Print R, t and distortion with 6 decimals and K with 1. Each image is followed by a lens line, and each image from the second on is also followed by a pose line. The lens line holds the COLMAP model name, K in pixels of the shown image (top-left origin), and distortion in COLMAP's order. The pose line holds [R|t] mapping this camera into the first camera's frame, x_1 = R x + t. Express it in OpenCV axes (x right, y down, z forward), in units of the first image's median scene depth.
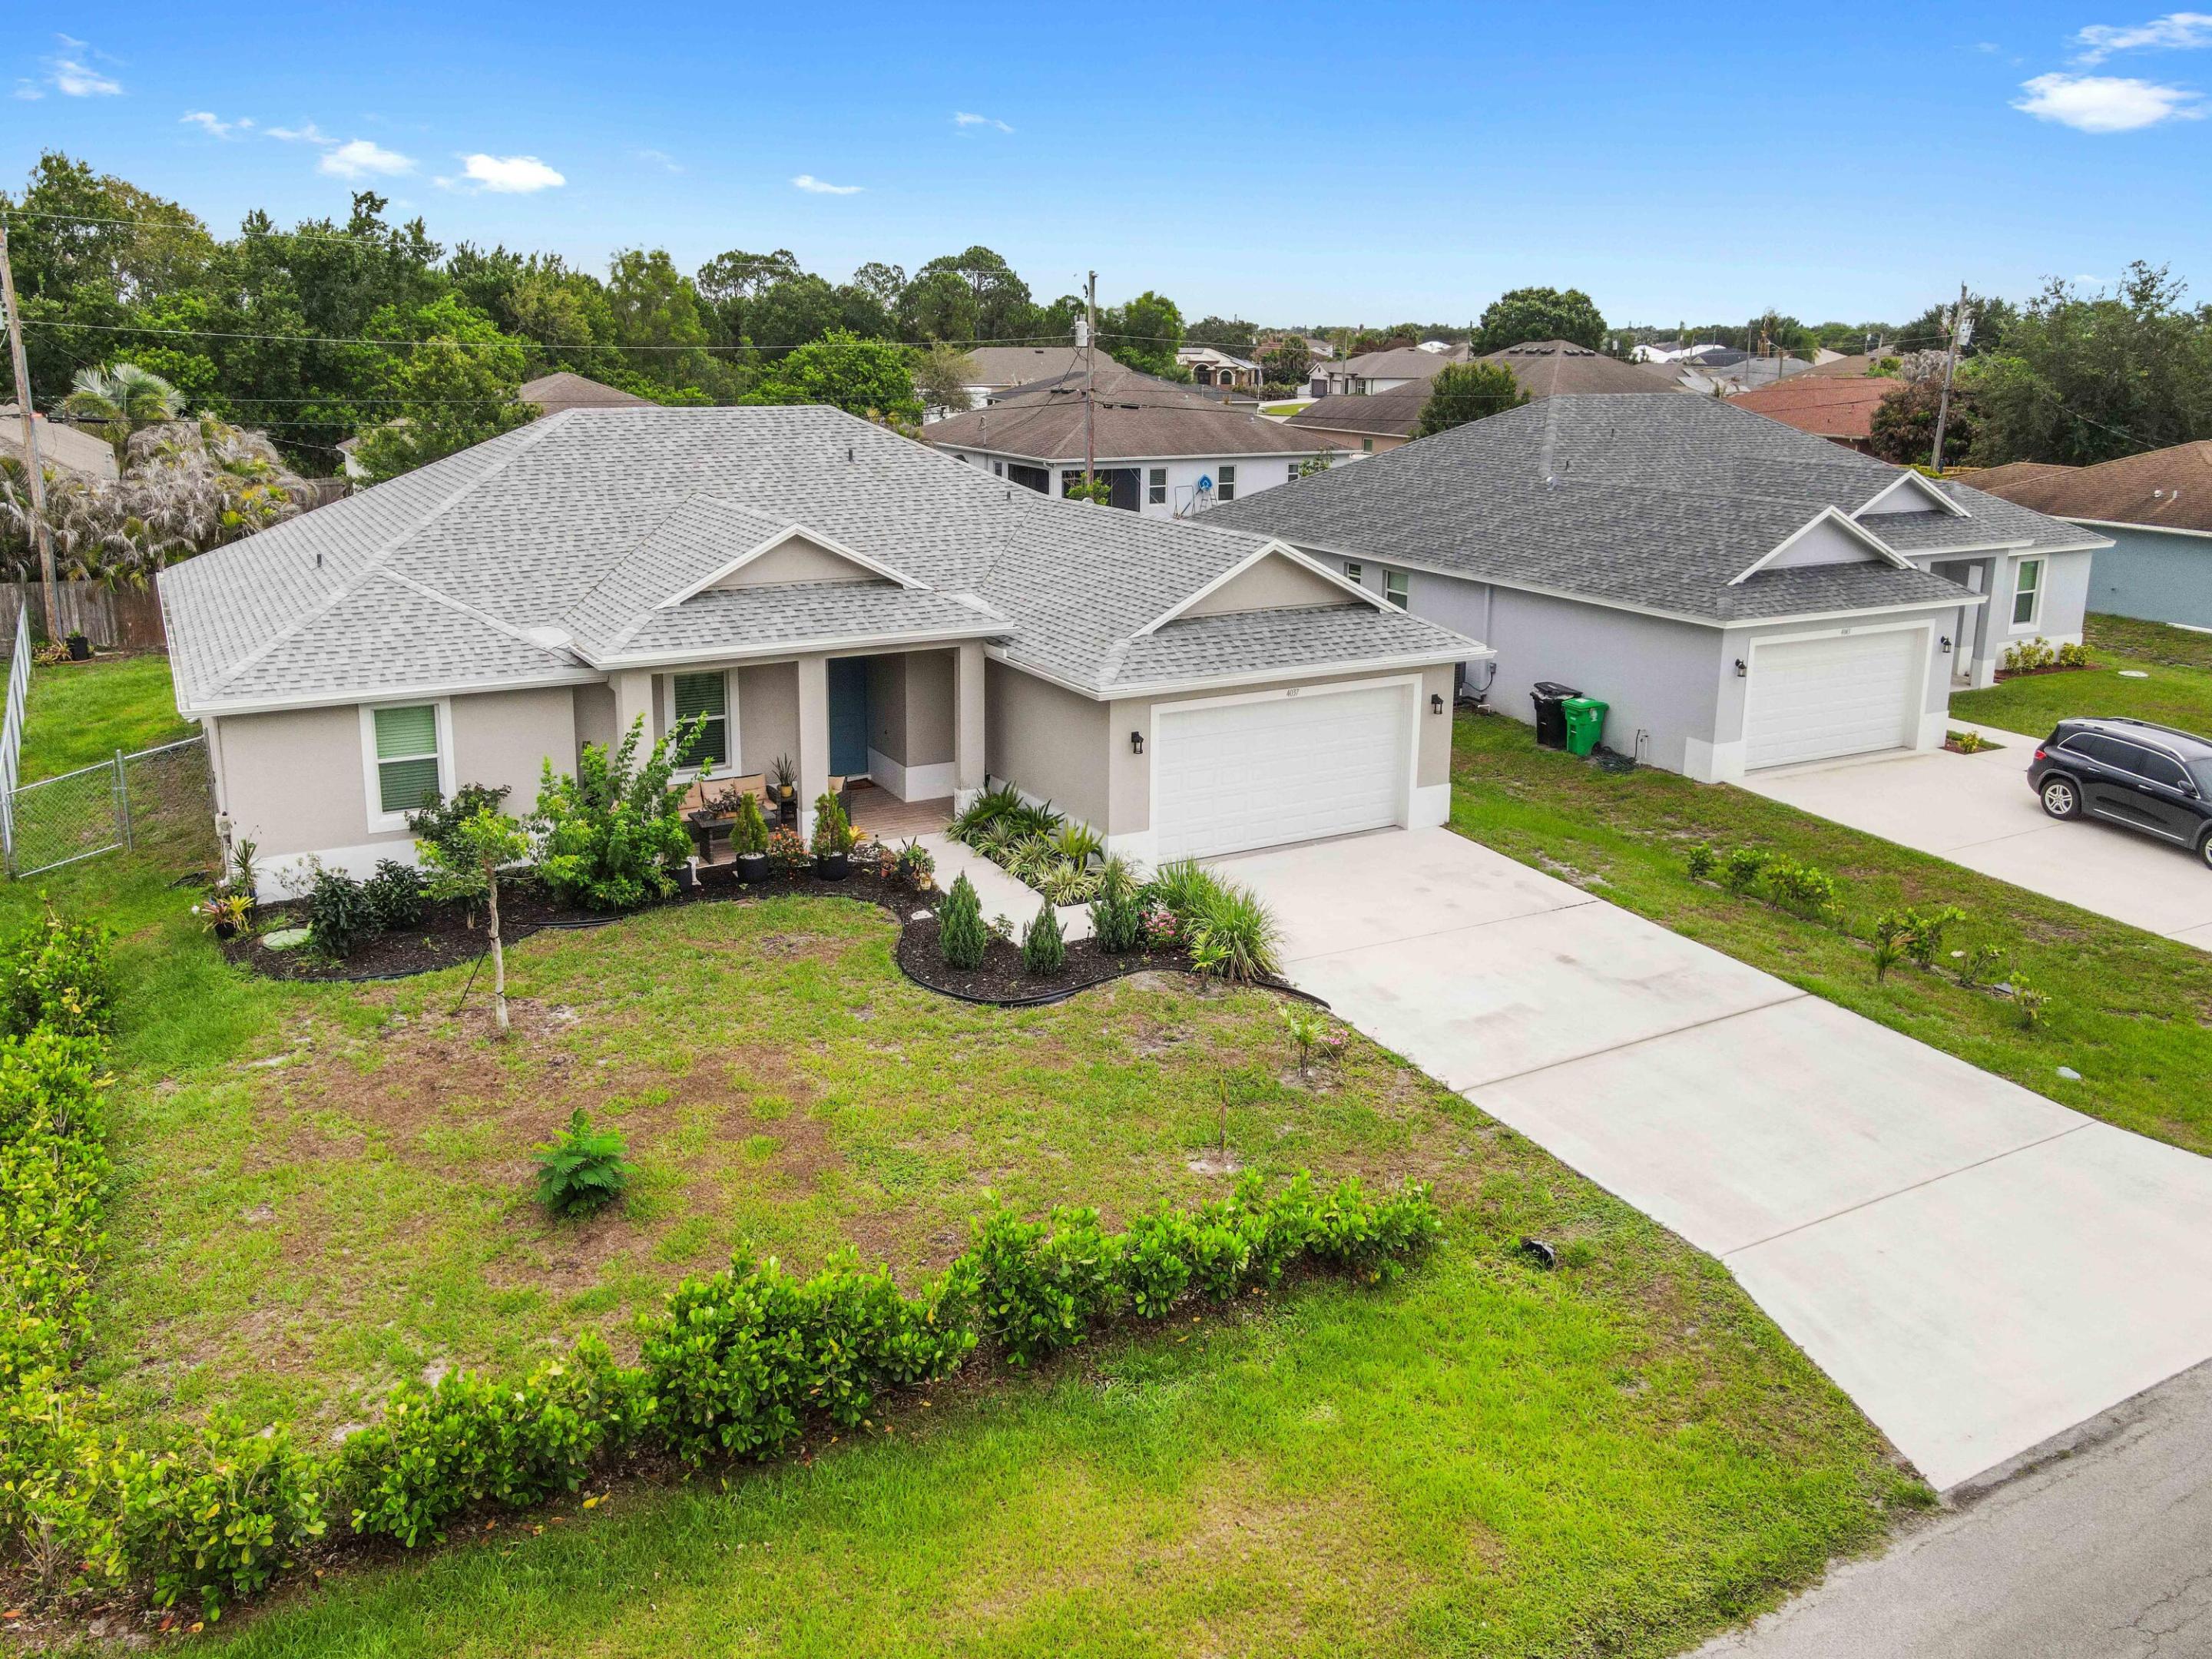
lens RADIAL K [[1655.6, 0, 1102.0], [0, 1655.6, 852.5], [0, 0, 1]] dist [-0.021493, 0.051814]
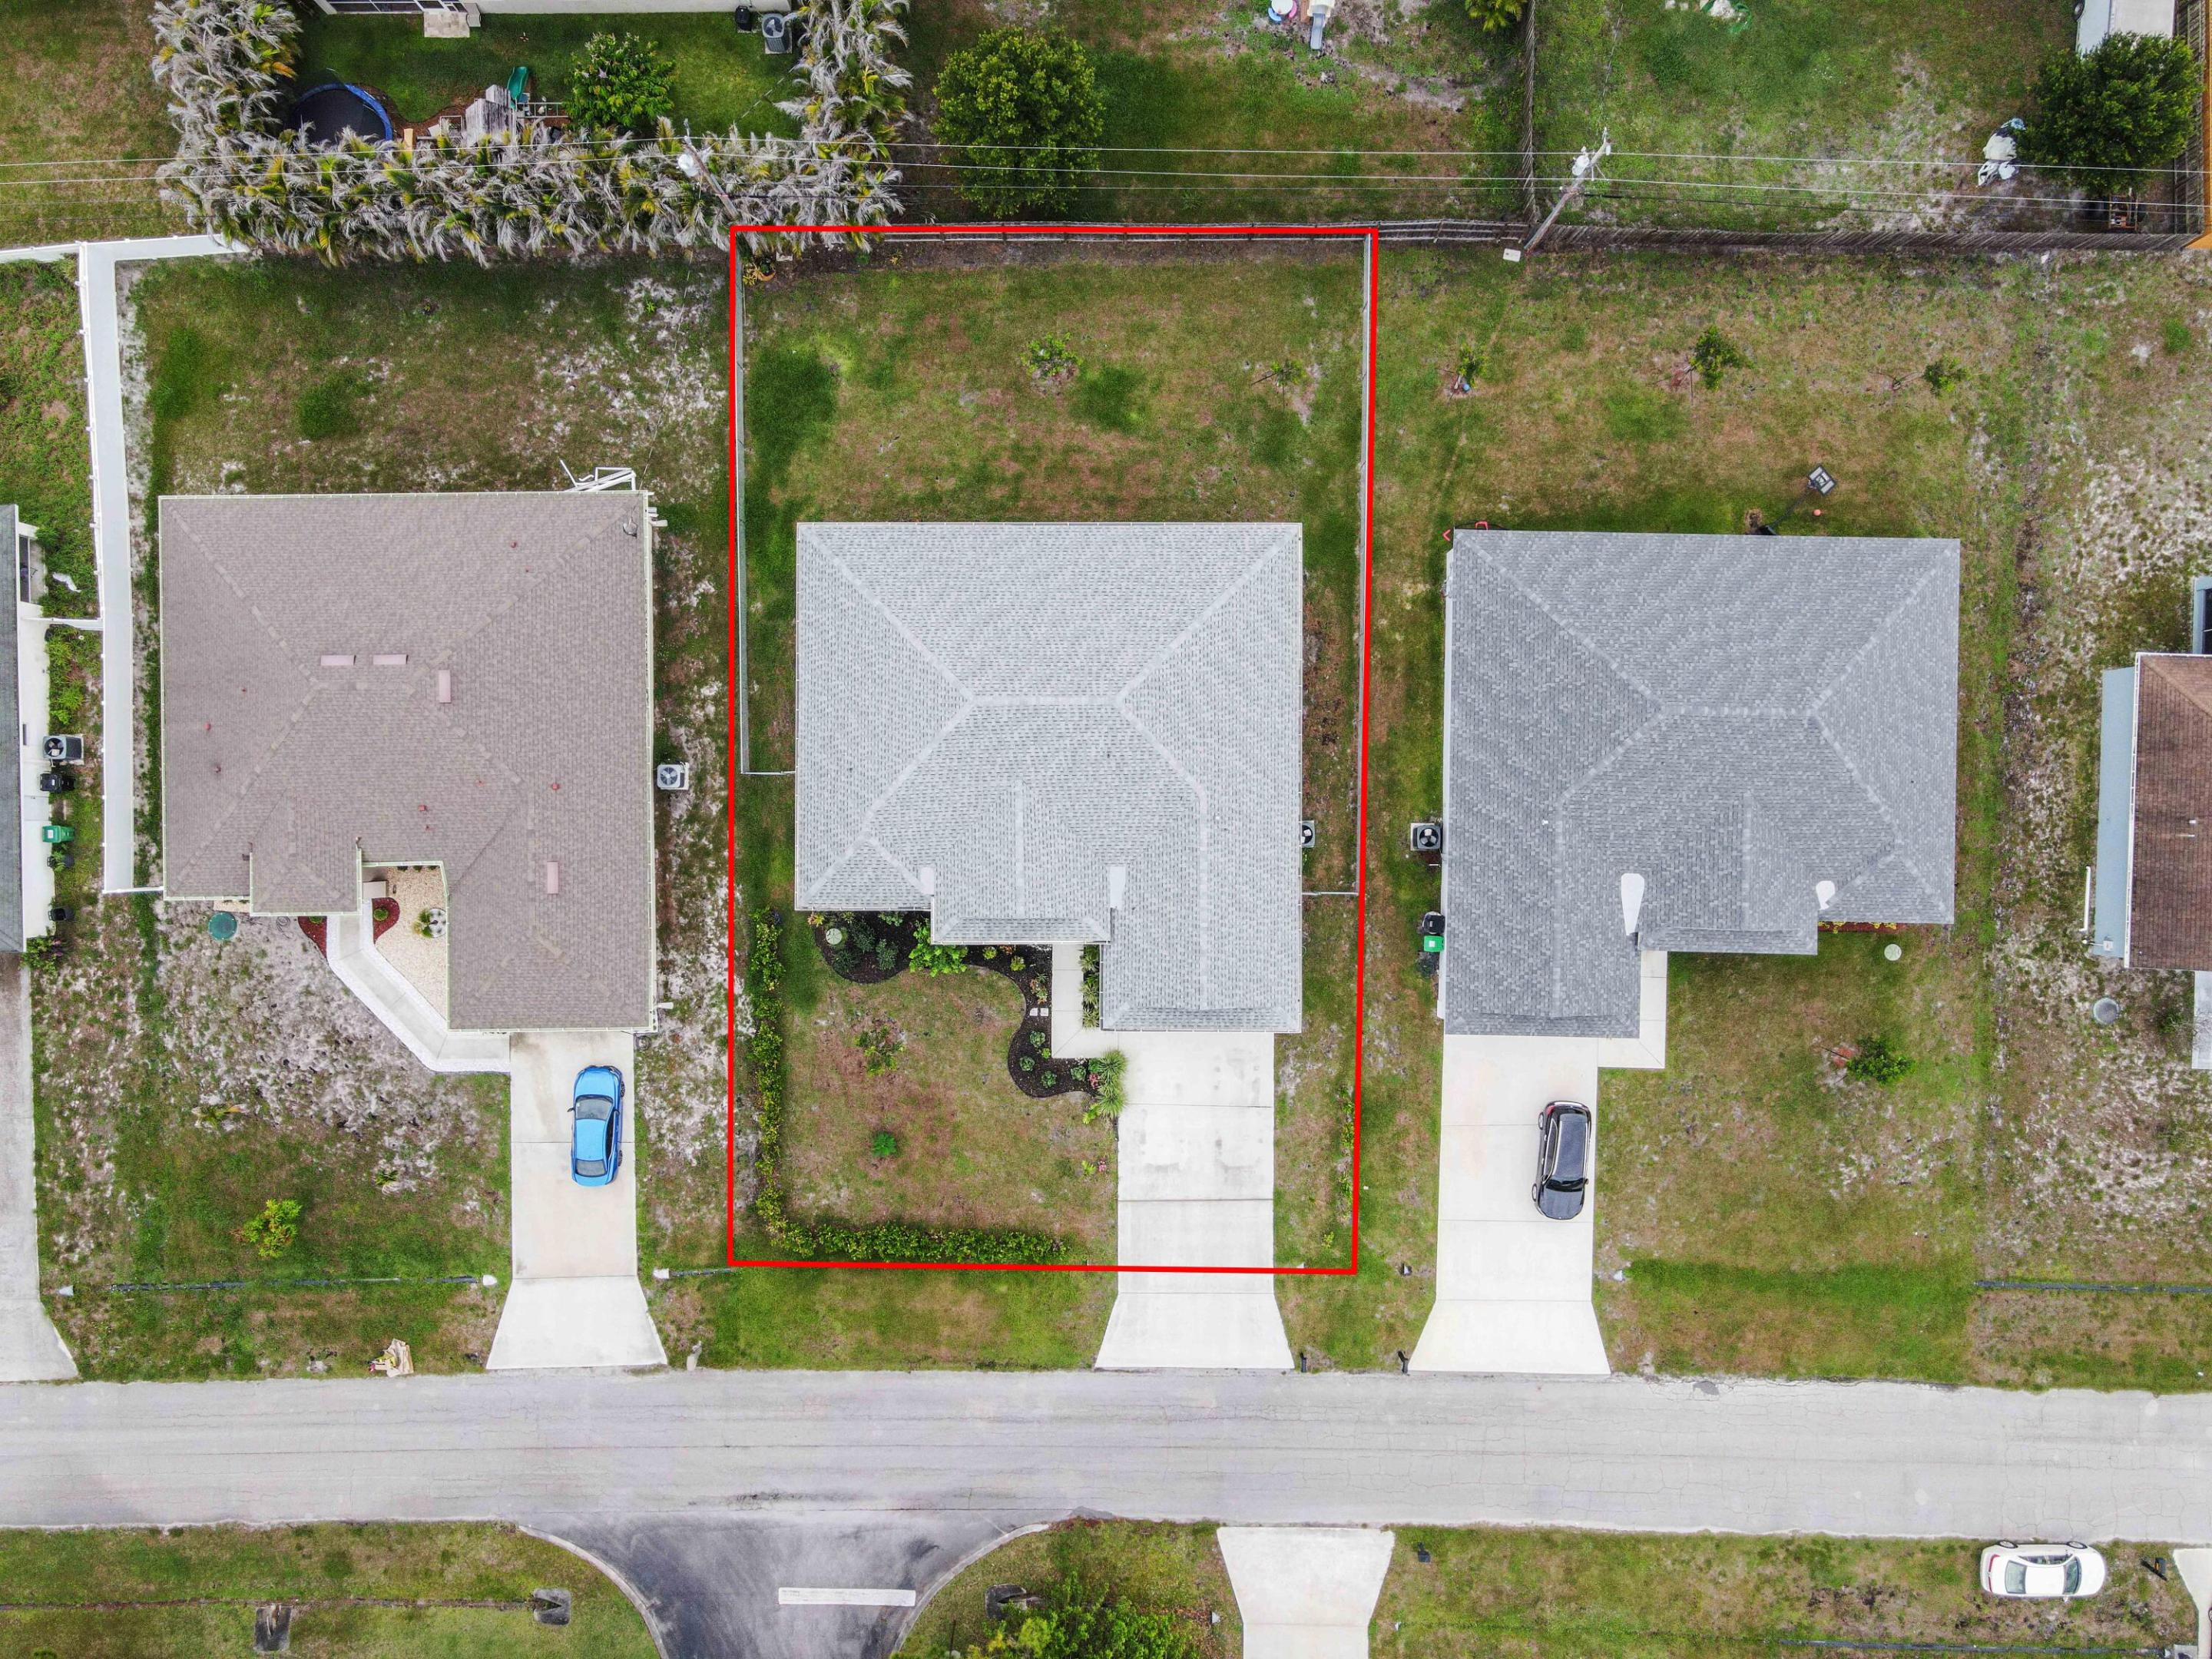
lens RADIAL K [[1588.4, 0, 1106.0], [0, 1588.4, 829.5], [0, 0, 1]] dist [0.002282, 0.002583]
pose [[0.868704, 0.495314, -0.004239, -0.101573], [-0.142150, 0.257488, 0.955769, -1.821746], [0.474497, -0.829677, 0.294089, 0.365809]]
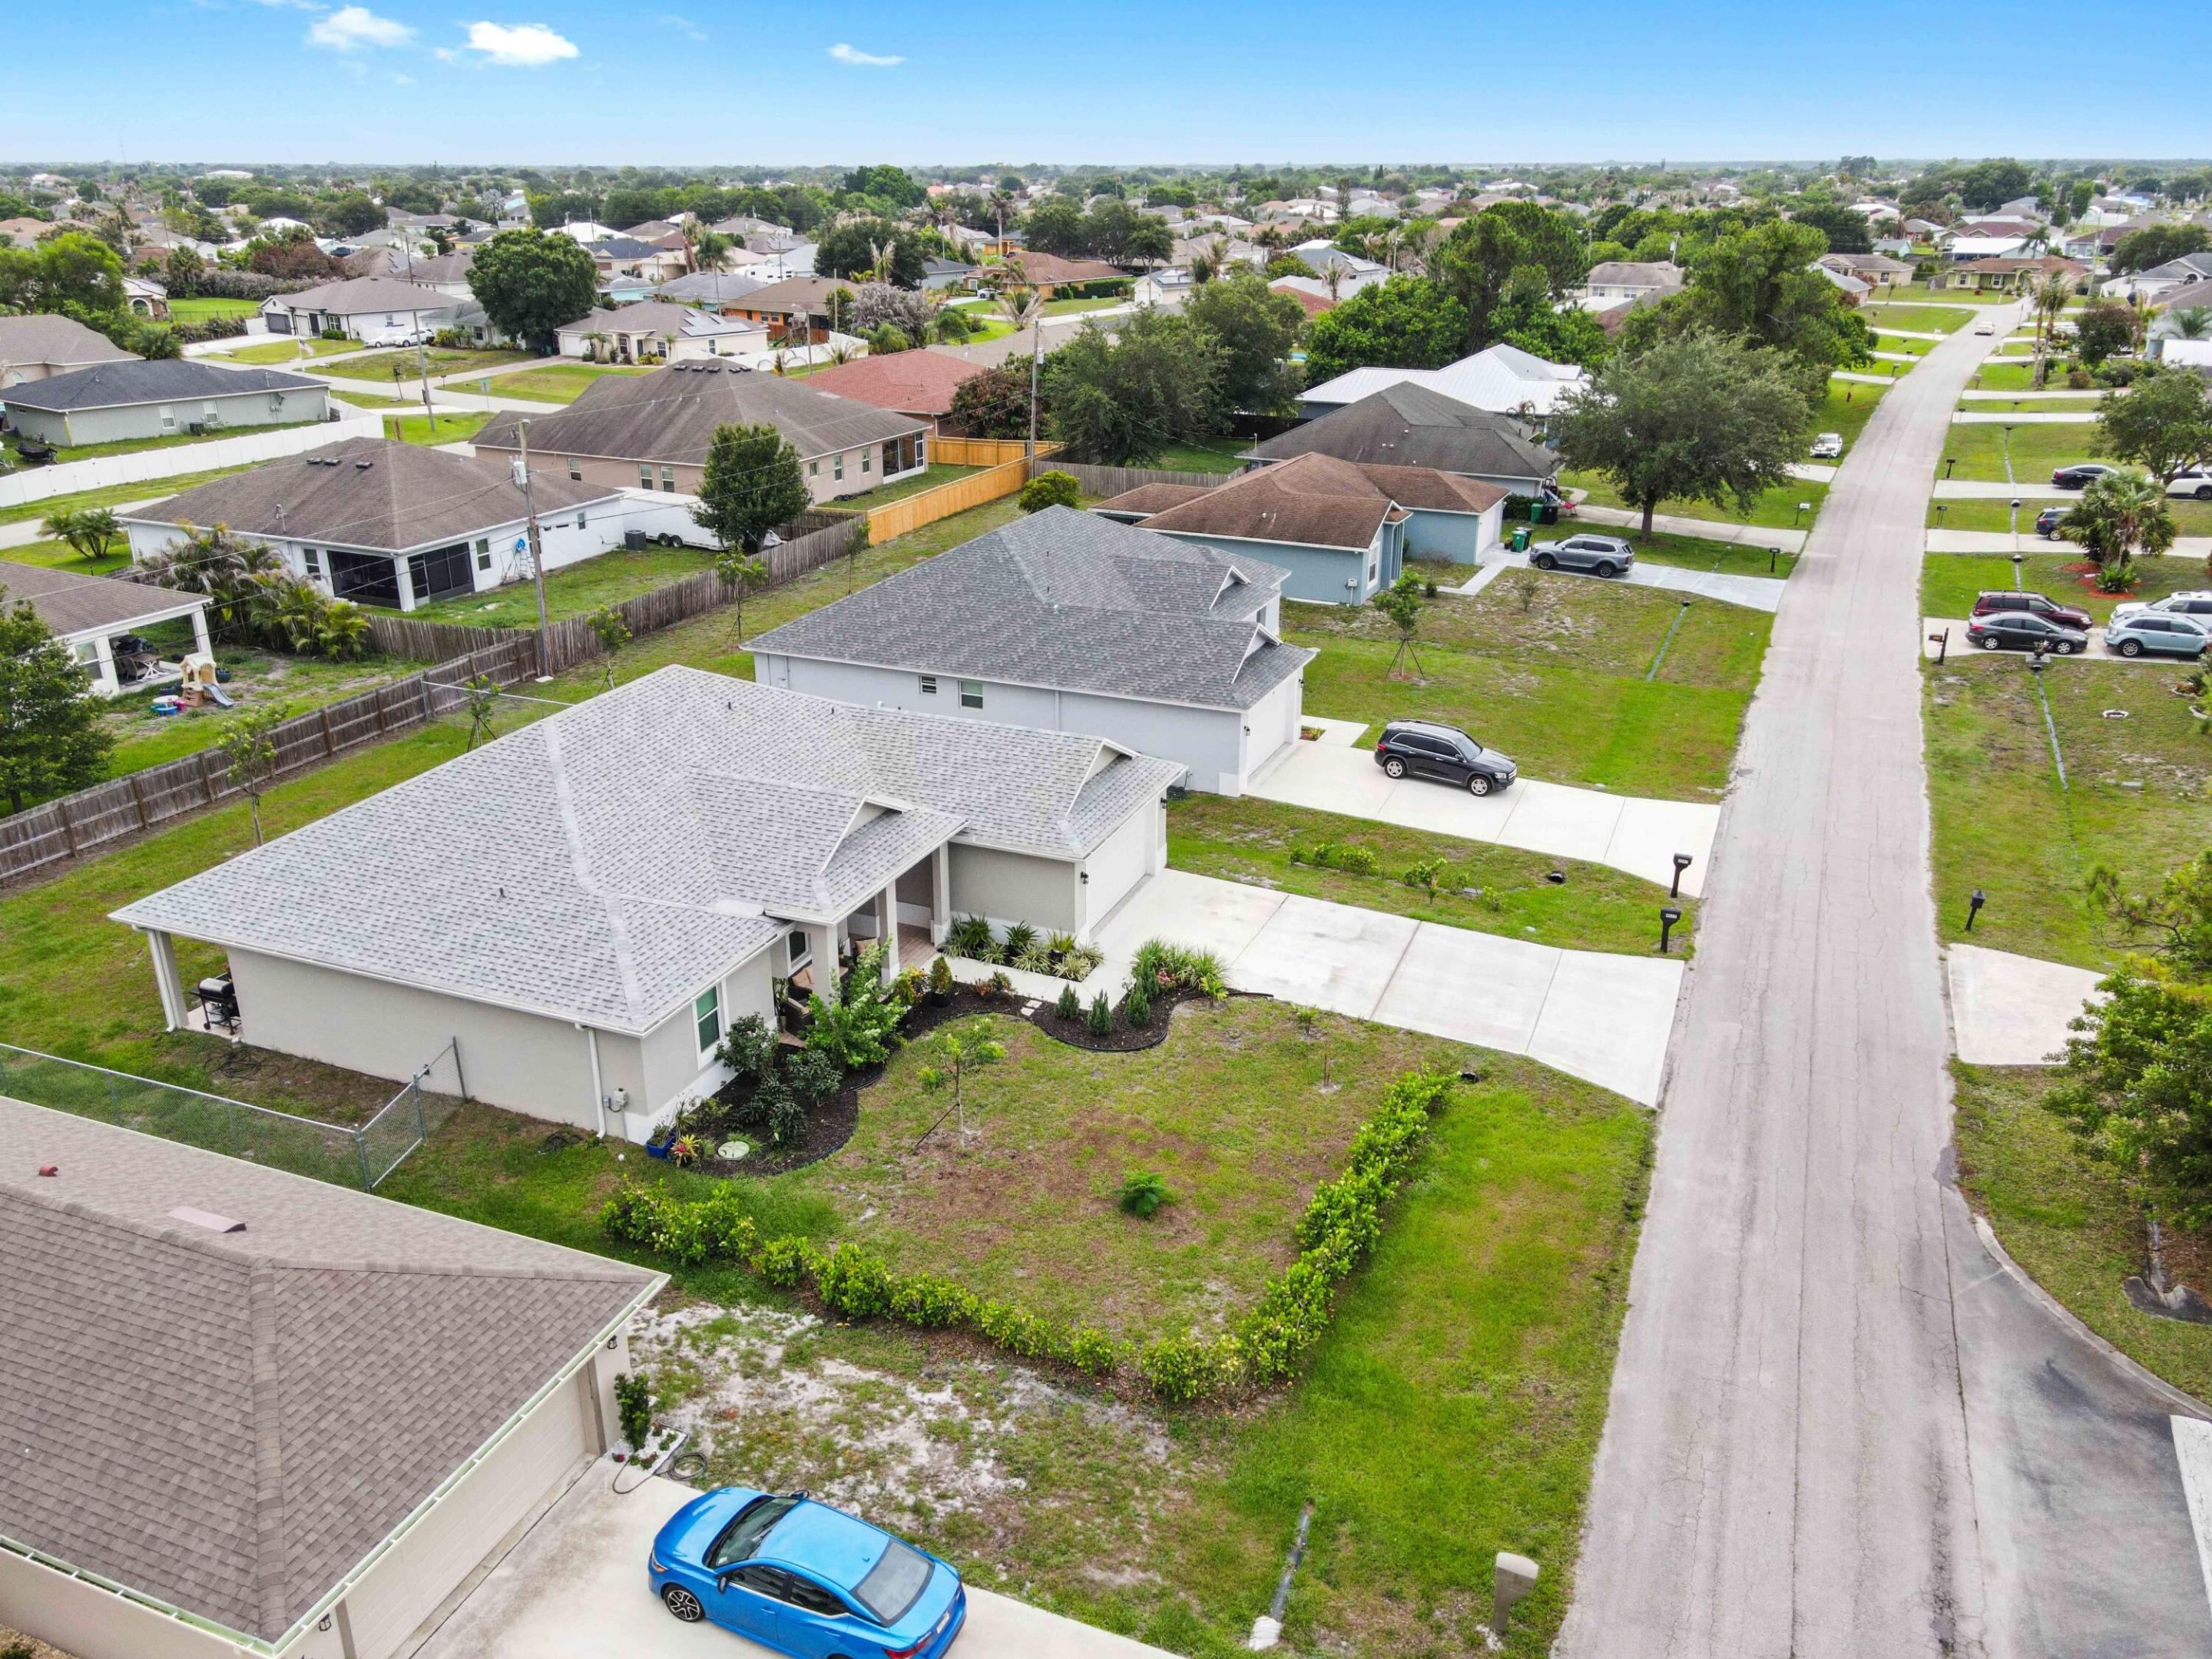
lens RADIAL K [[1664.4, 0, 1106.0], [0, 1664.4, 829.5], [0, 0, 1]] dist [0.001863, -0.005869]
pose [[0.785271, -0.235201, 0.572739, -0.678982], [0.190343, 0.971947, 0.138164, -0.251967], [-0.589168, 0.000521, 0.808011, -0.292388]]
